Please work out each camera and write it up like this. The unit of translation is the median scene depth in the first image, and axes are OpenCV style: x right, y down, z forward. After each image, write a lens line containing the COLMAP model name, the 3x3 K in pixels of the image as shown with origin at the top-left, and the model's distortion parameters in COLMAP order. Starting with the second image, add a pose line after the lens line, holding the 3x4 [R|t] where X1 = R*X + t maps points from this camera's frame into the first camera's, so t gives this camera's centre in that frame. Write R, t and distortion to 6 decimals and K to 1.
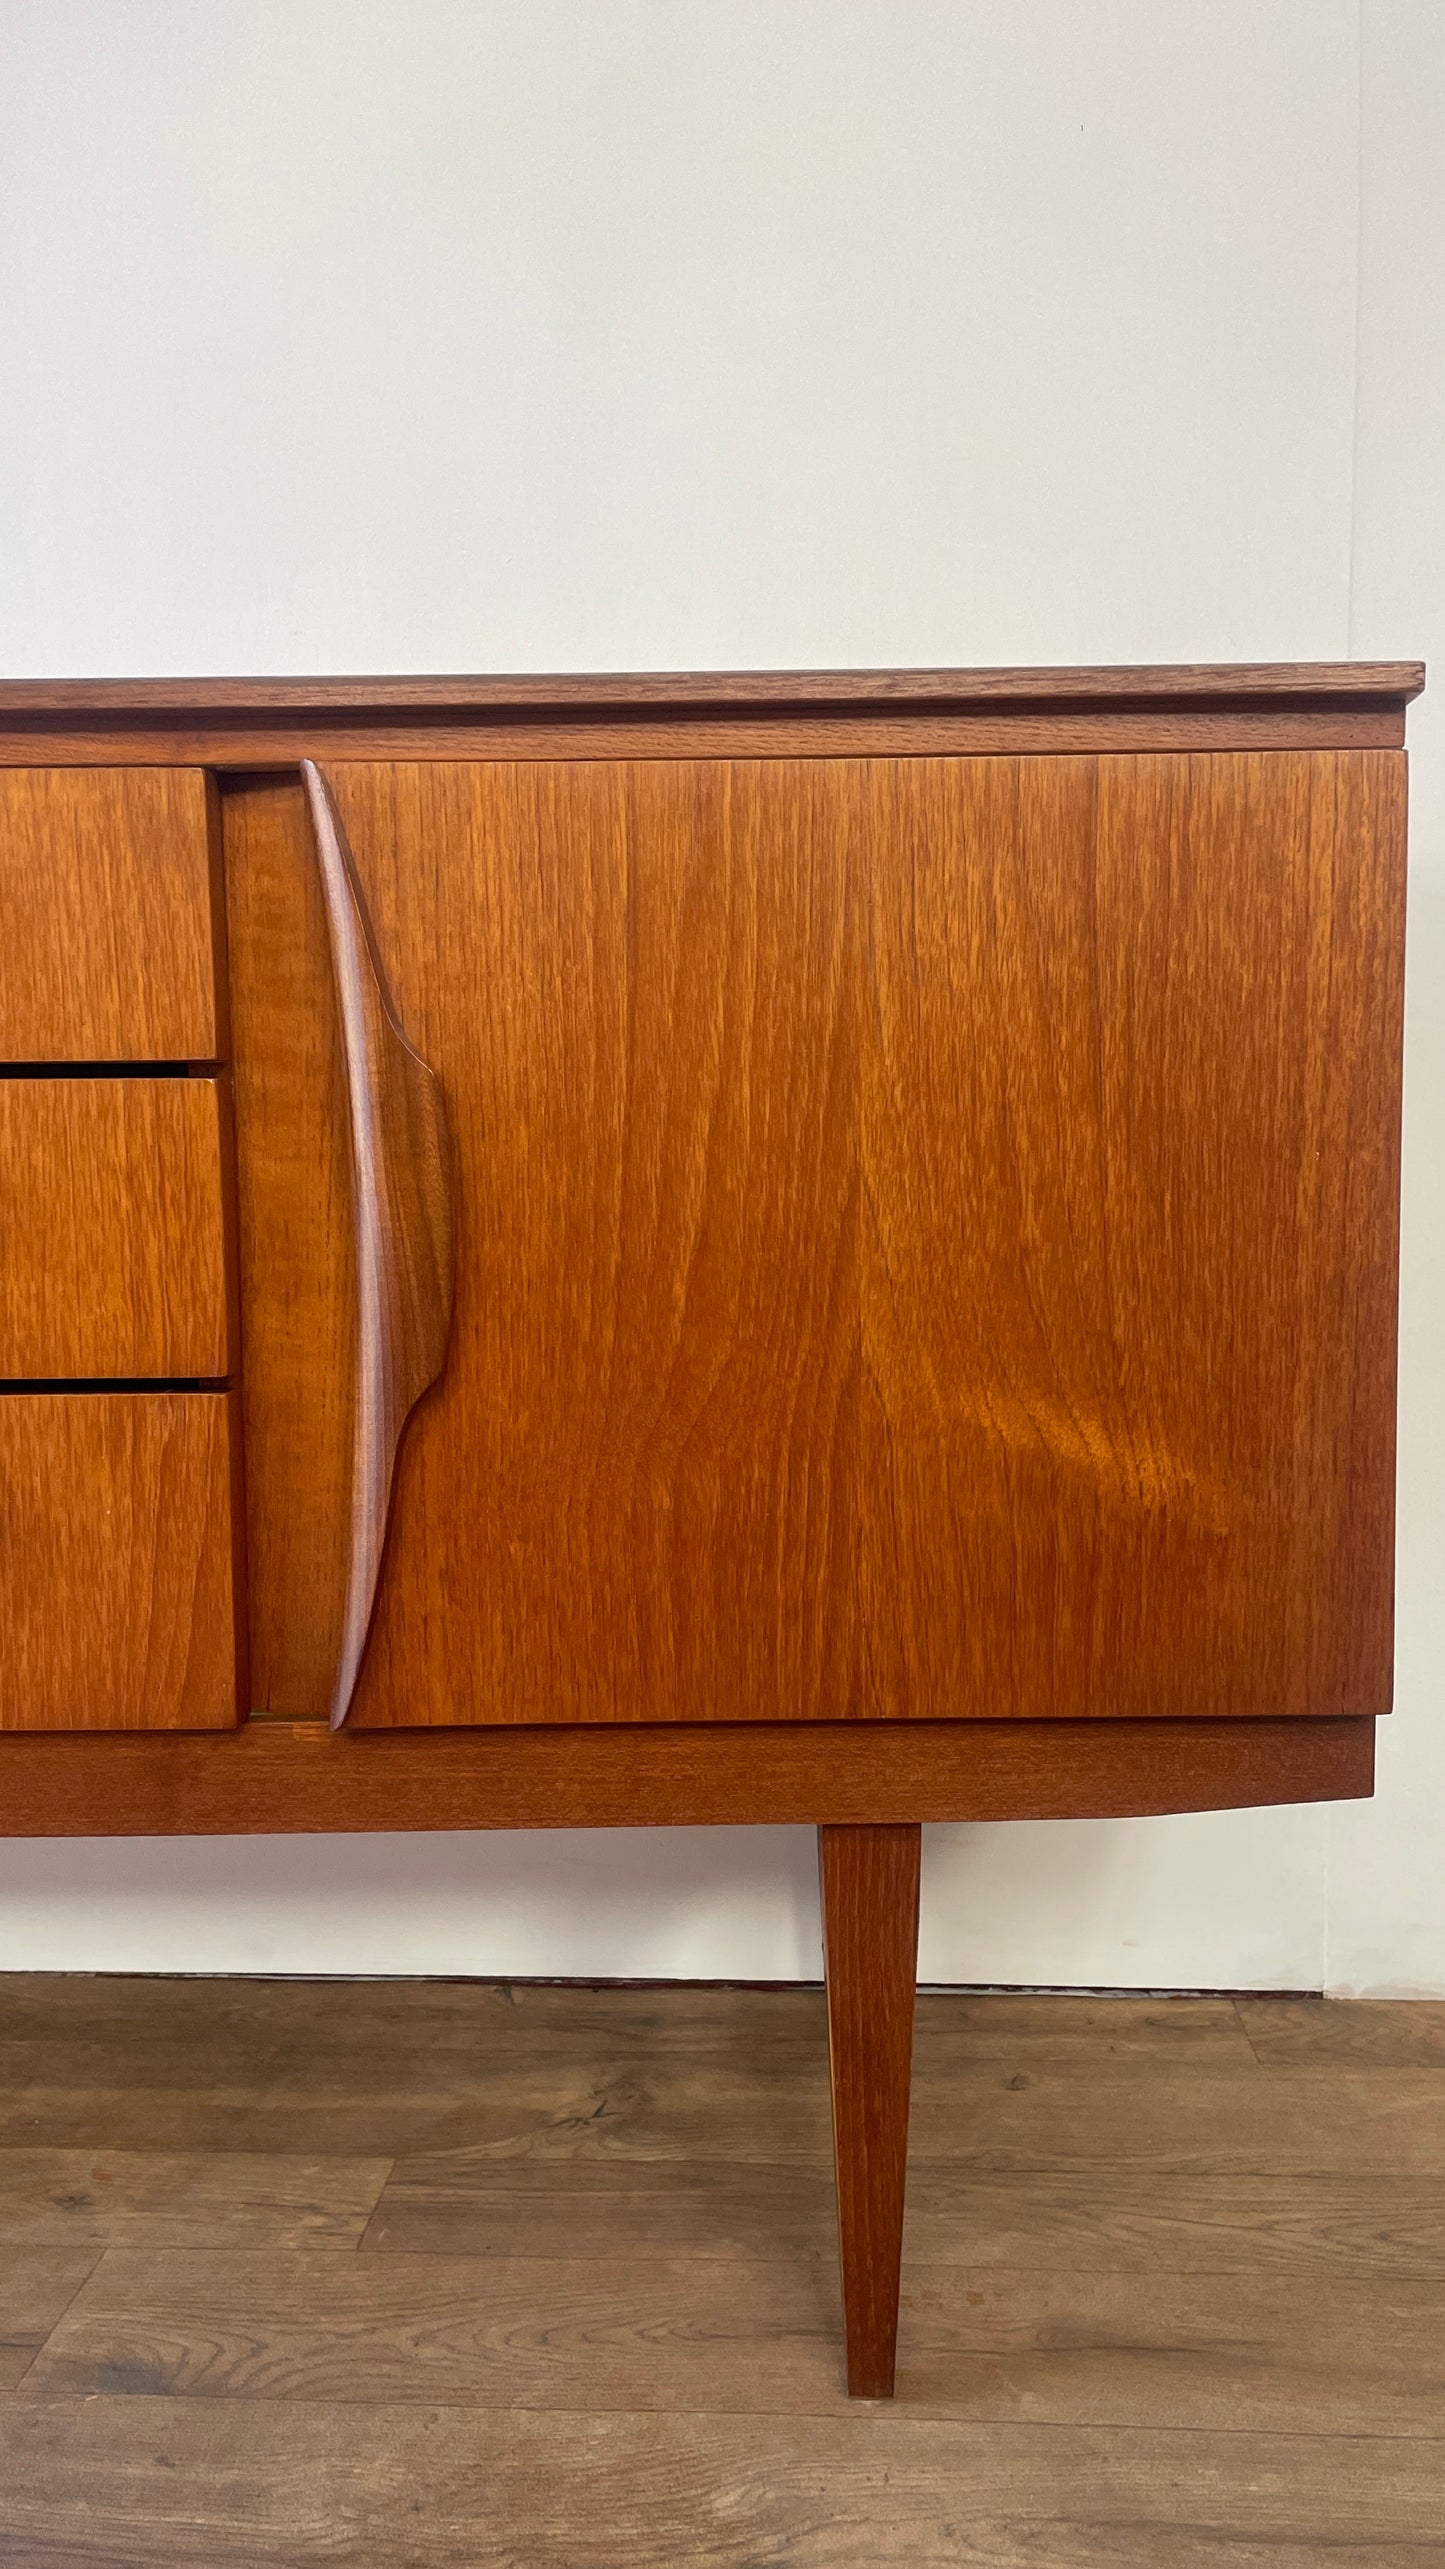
lens RADIAL K [[1964.4, 0, 720.8], [0, 1964.4, 1304.1], [0, 0, 1]] dist [0.103457, -0.142618]
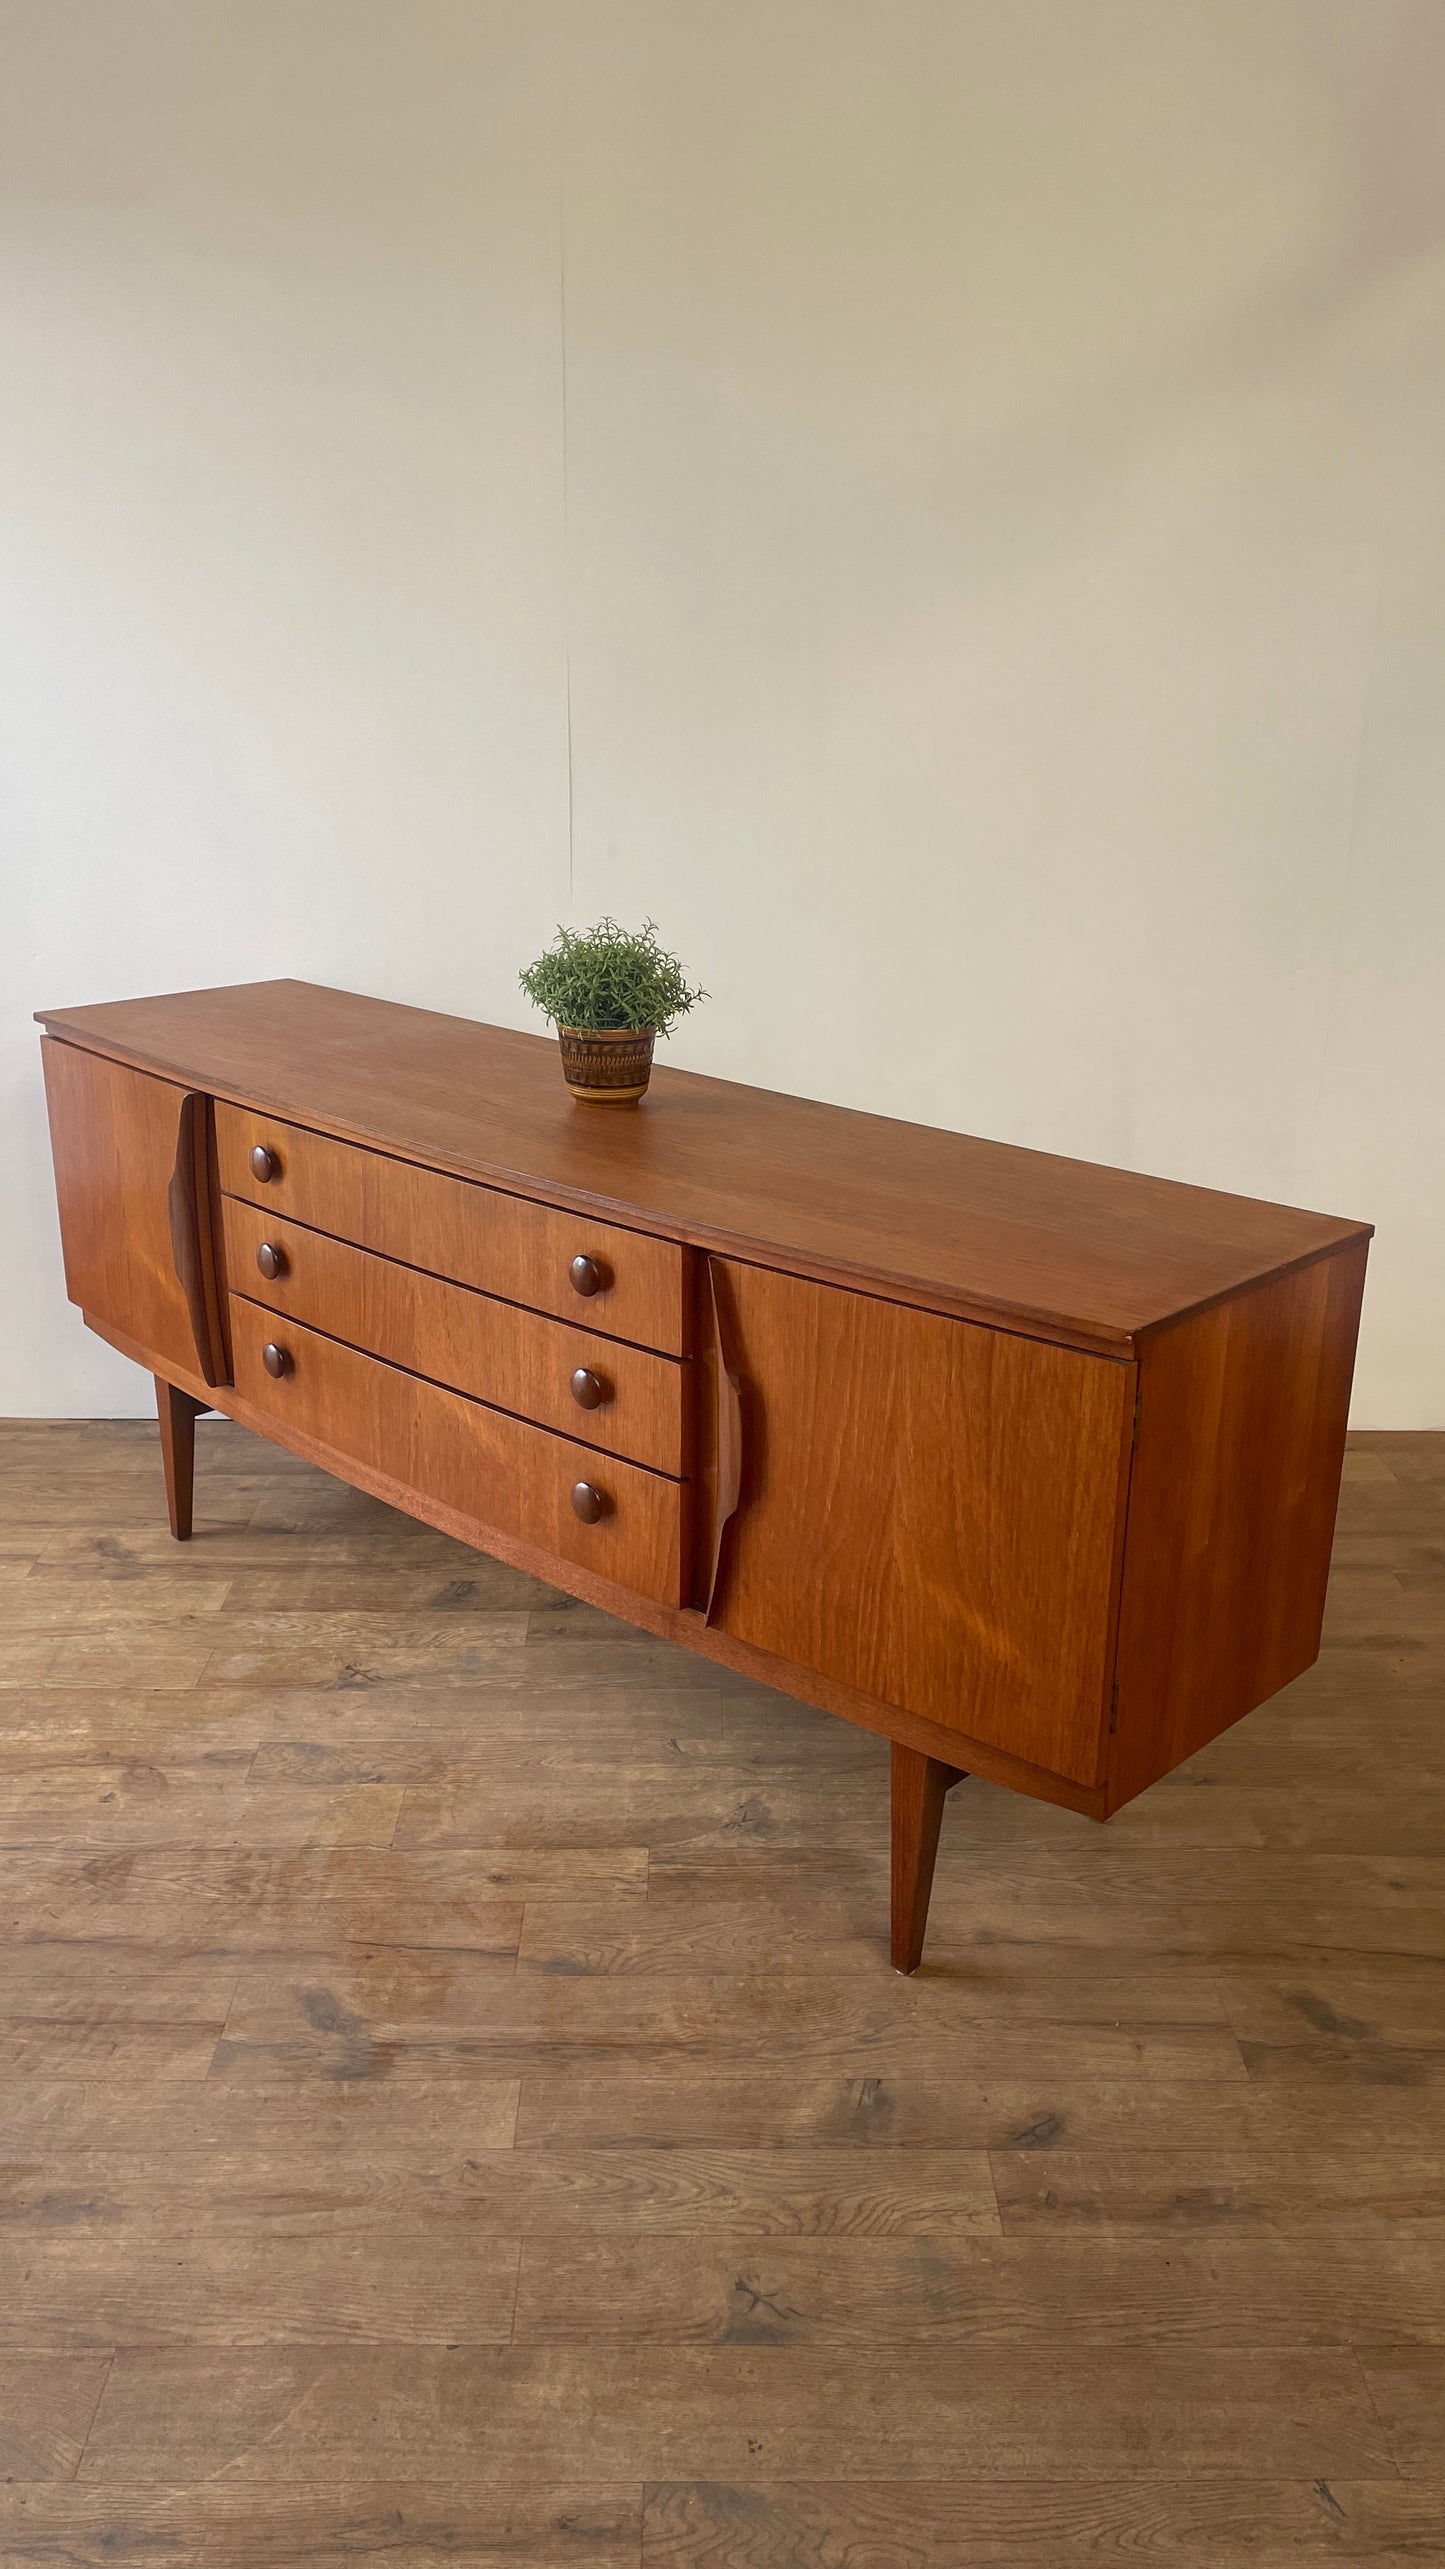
lens RADIAL K [[1941.6, 0, 716.8], [0, 1941.6, 1268.3], [0, 0, 1]] dist [0.106220, -0.143683]
pose [[0.762113, 0.223293, -0.607721, 1.176280], [-0.078360, 0.963557, 0.255768, -0.825776], [0.642685, -0.147303, 0.751836, -0.729292]]
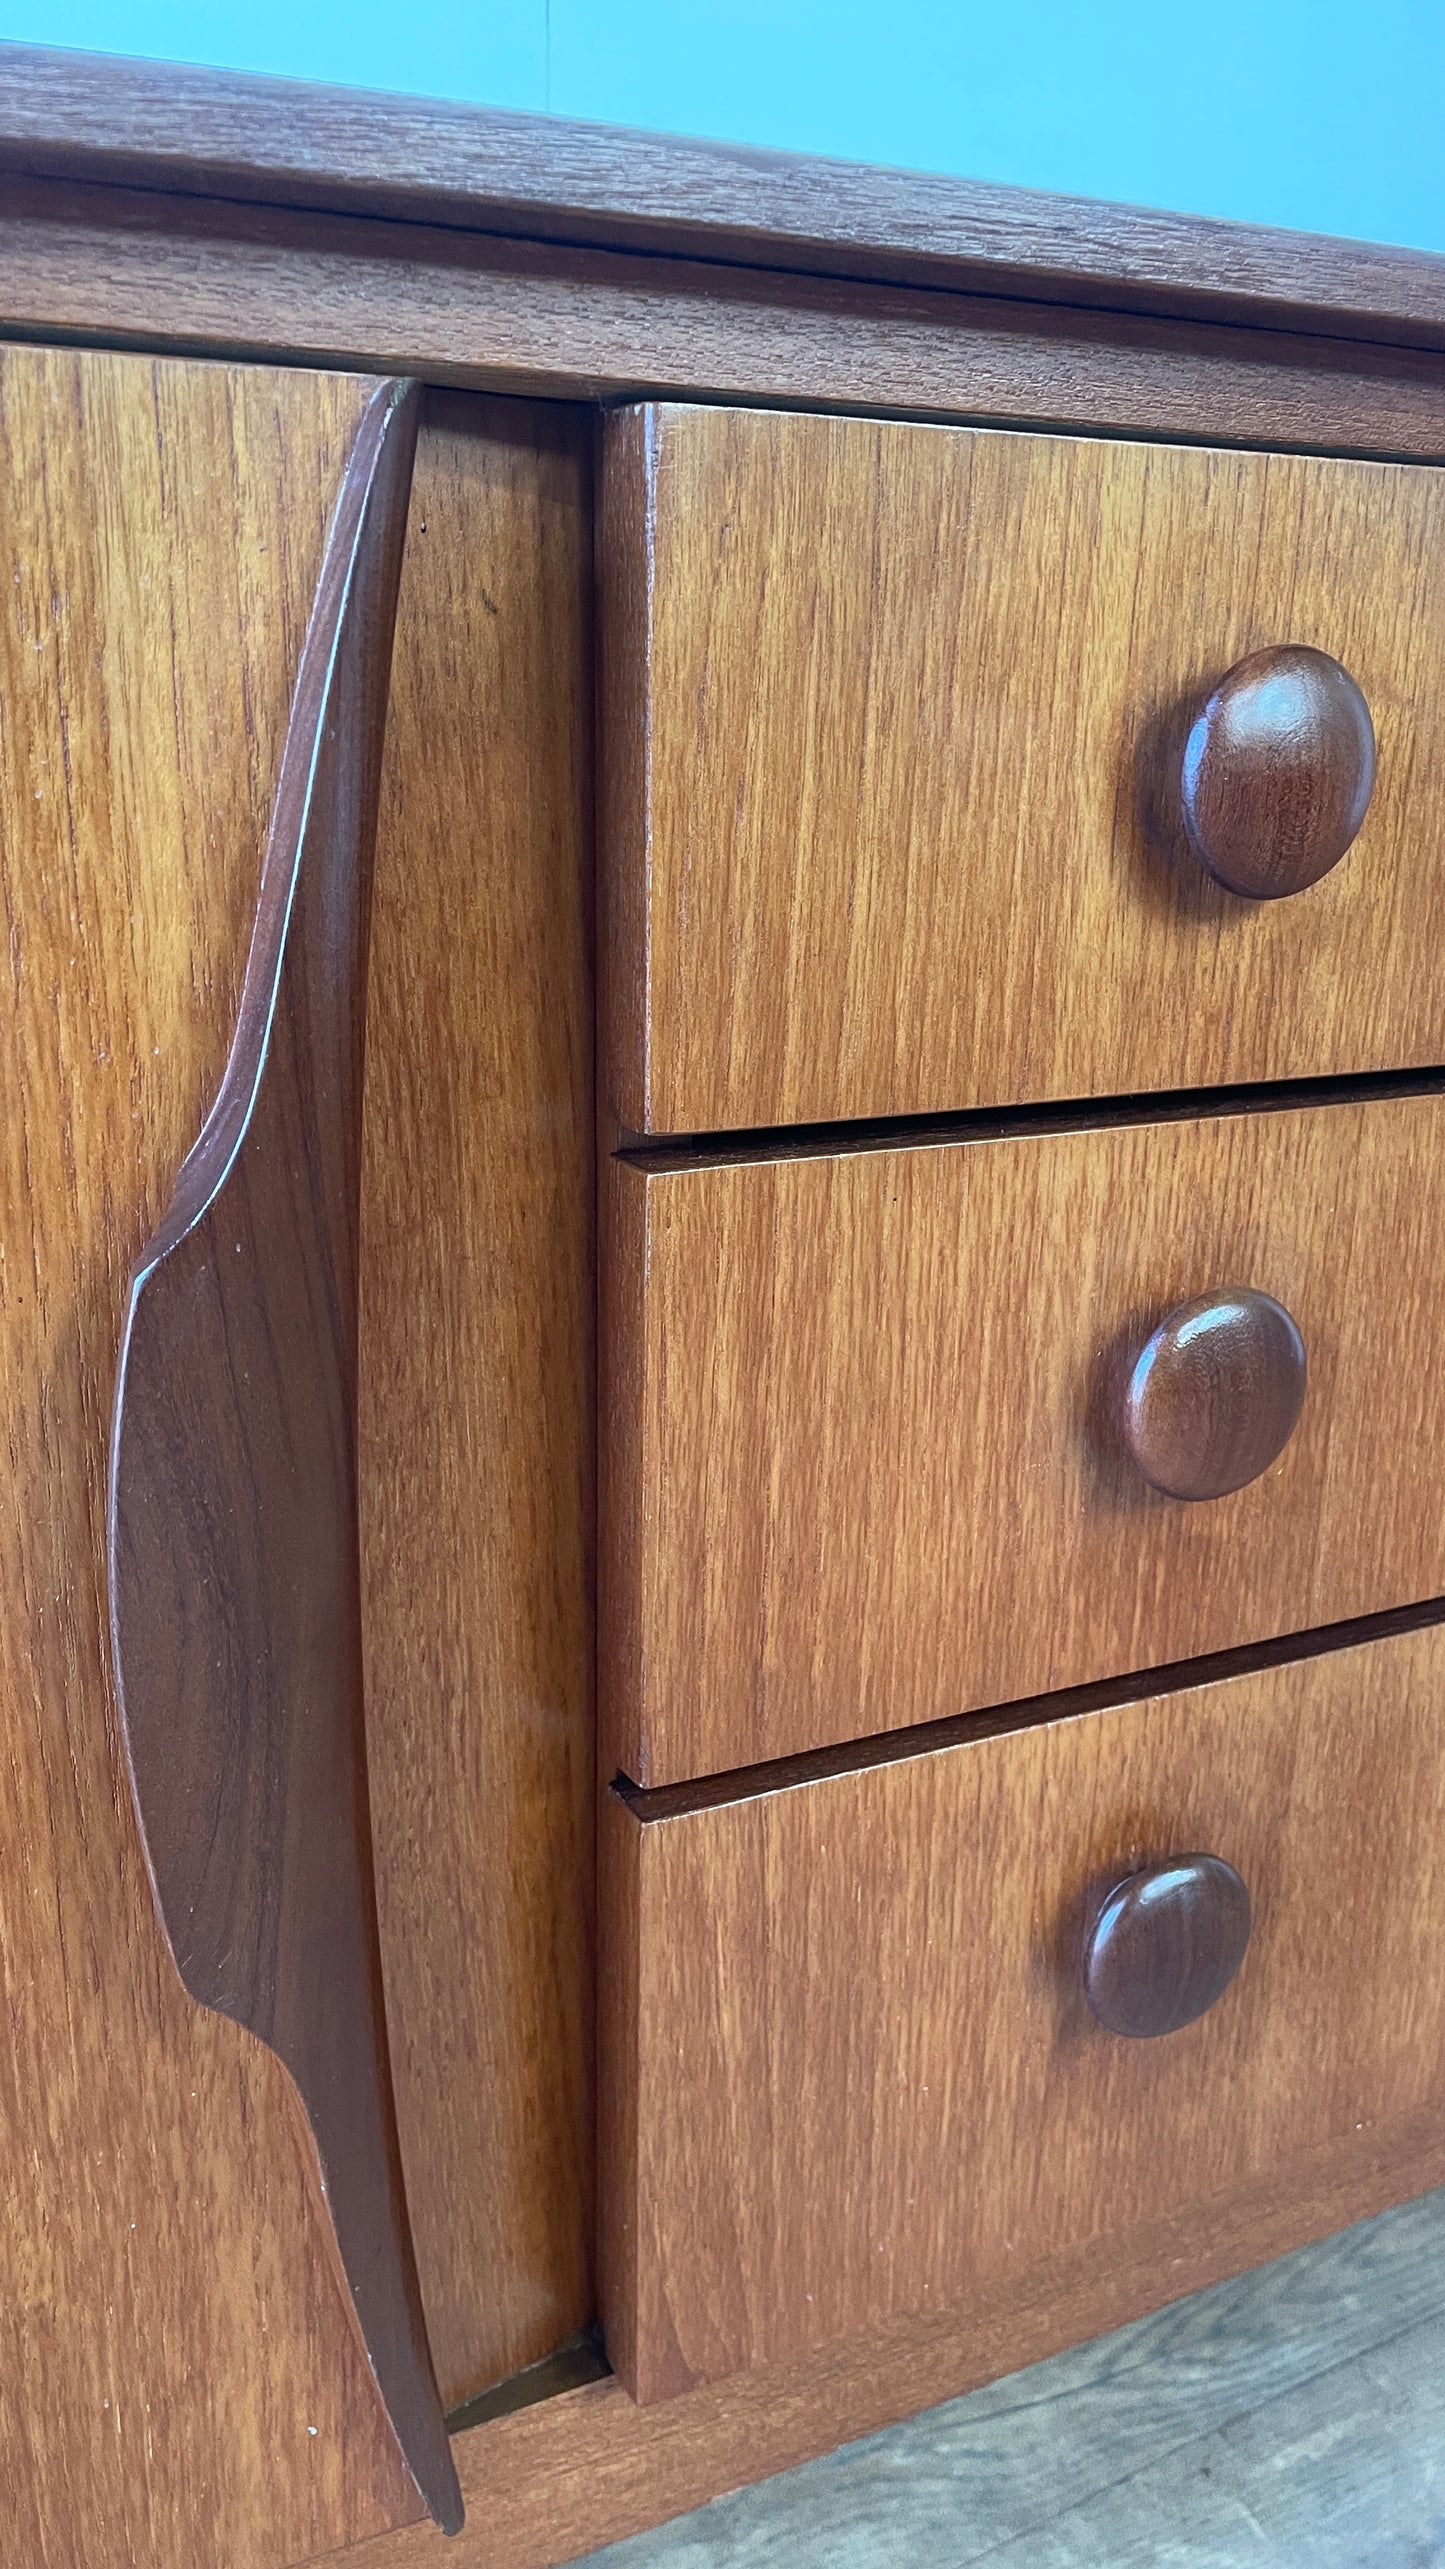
lens RADIAL K [[1938.4, 0, 729.0], [0, 1938.4, 1294.5], [0, 0, 1]] dist [0.091666, -0.131138]
pose [[0.841774, -0.134005, 0.522933, -1.451120], [0.026951, 0.977924, 0.207216, -0.169986], [-0.539157, -0.160335, 0.826803, 0.692104]]
